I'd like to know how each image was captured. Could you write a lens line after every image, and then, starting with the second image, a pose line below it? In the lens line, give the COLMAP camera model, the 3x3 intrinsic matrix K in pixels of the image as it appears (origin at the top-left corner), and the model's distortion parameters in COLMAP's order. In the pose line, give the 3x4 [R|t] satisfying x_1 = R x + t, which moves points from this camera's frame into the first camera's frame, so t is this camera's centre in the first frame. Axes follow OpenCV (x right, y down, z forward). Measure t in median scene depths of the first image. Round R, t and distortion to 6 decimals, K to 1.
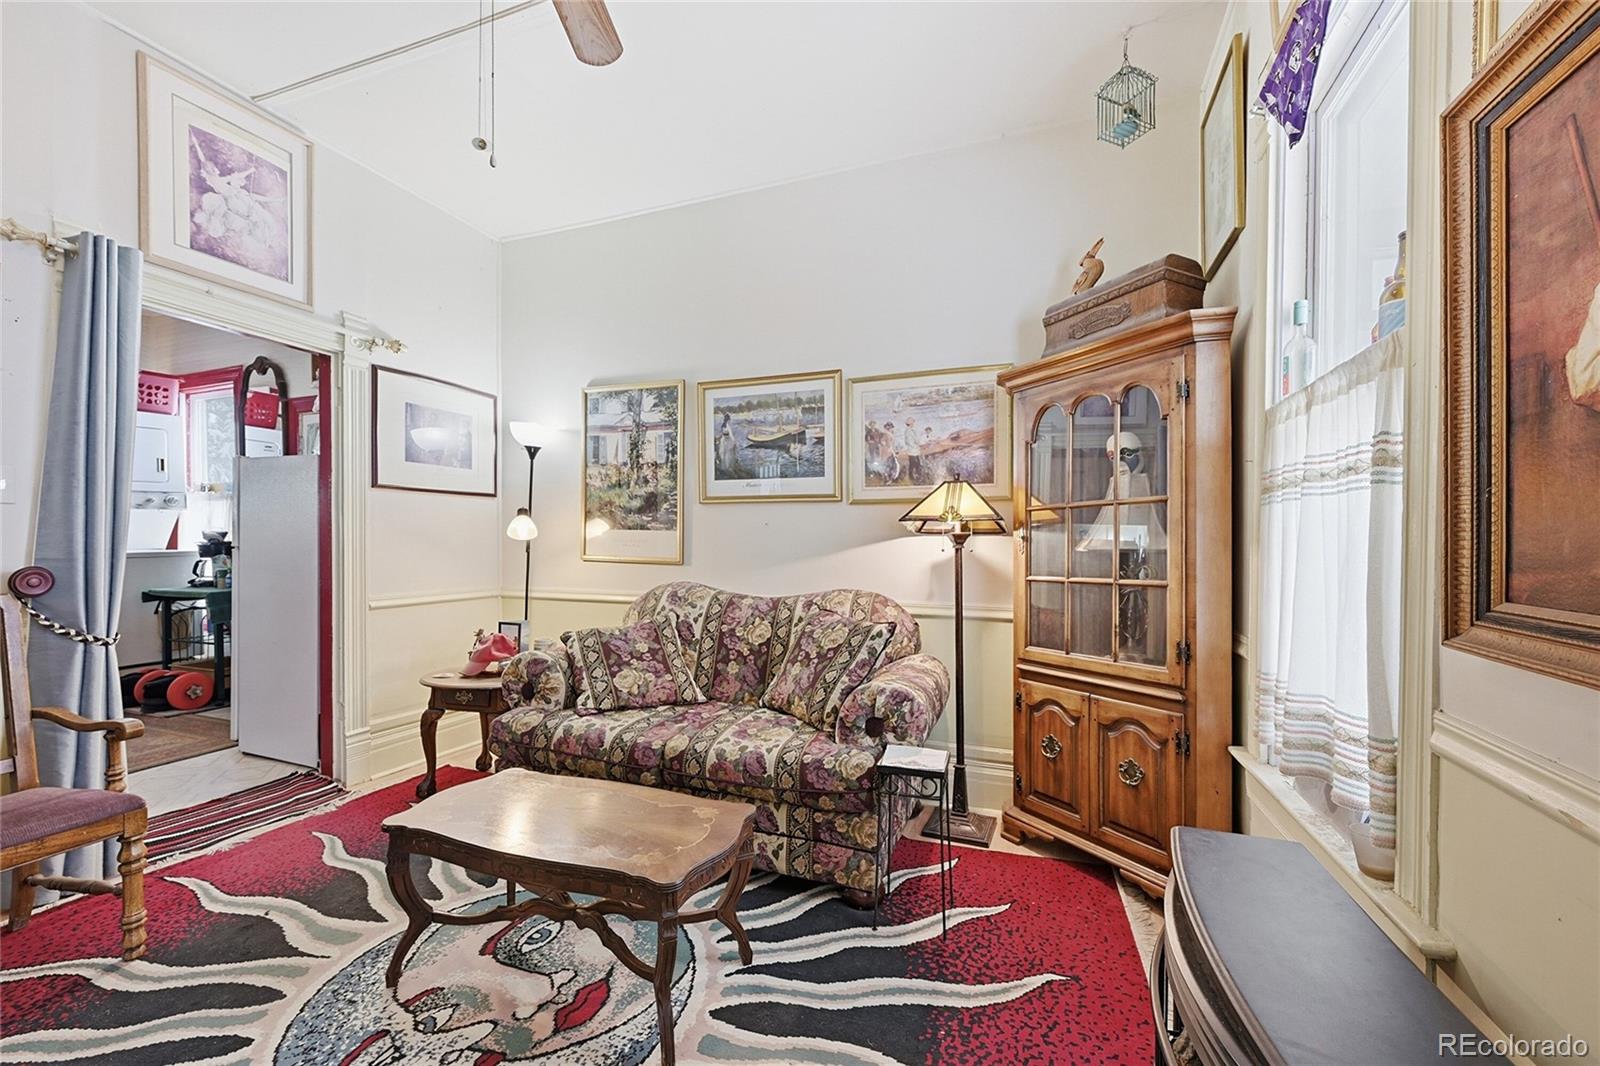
lens RADIAL K [[641.1, 0, 801.9], [0, 641.1, 547.9], [0, 0, 1]] dist [-0.000583, 0.000161]
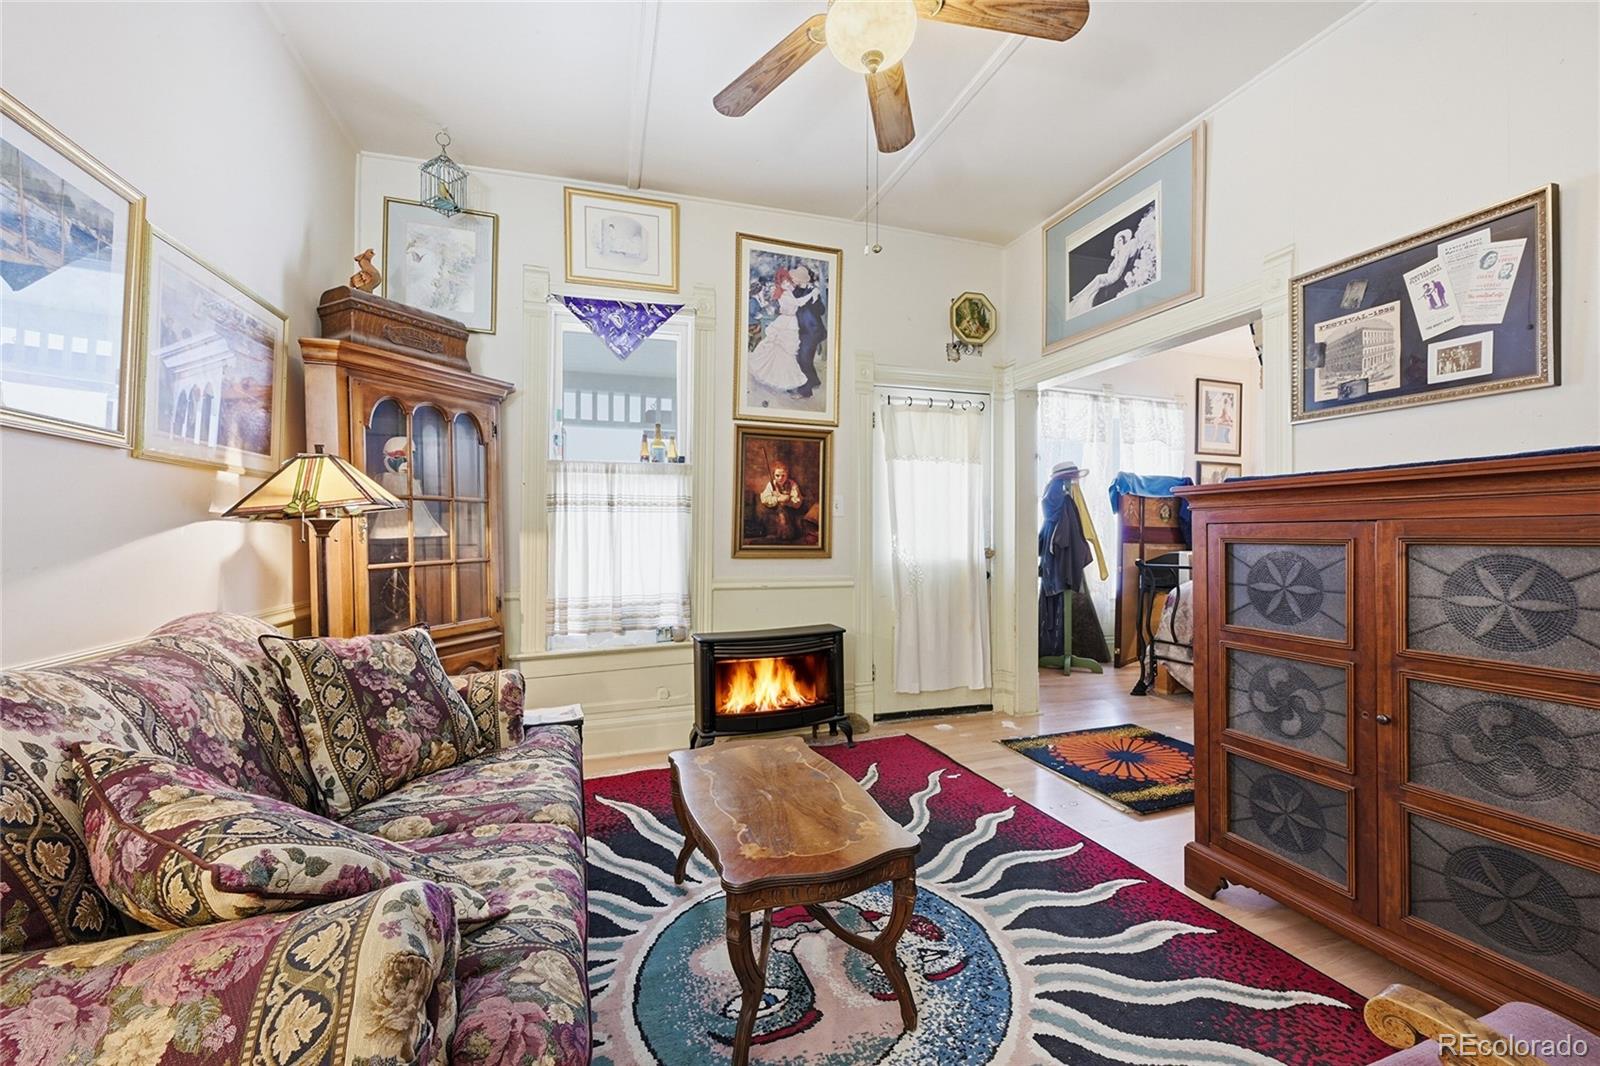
lens RADIAL K [[626.5, 0, 800.0], [0, 626.5, 533.0], [0, 0, 1]] dist [-0.000869, 0.000056]
pose [[-0.623366, 0.002565, 0.781926, -1.156935], [0.011422, 0.999918, 0.005826, -0.007655], [-0.781847, 0.012562, -0.623344, 1.562404]]
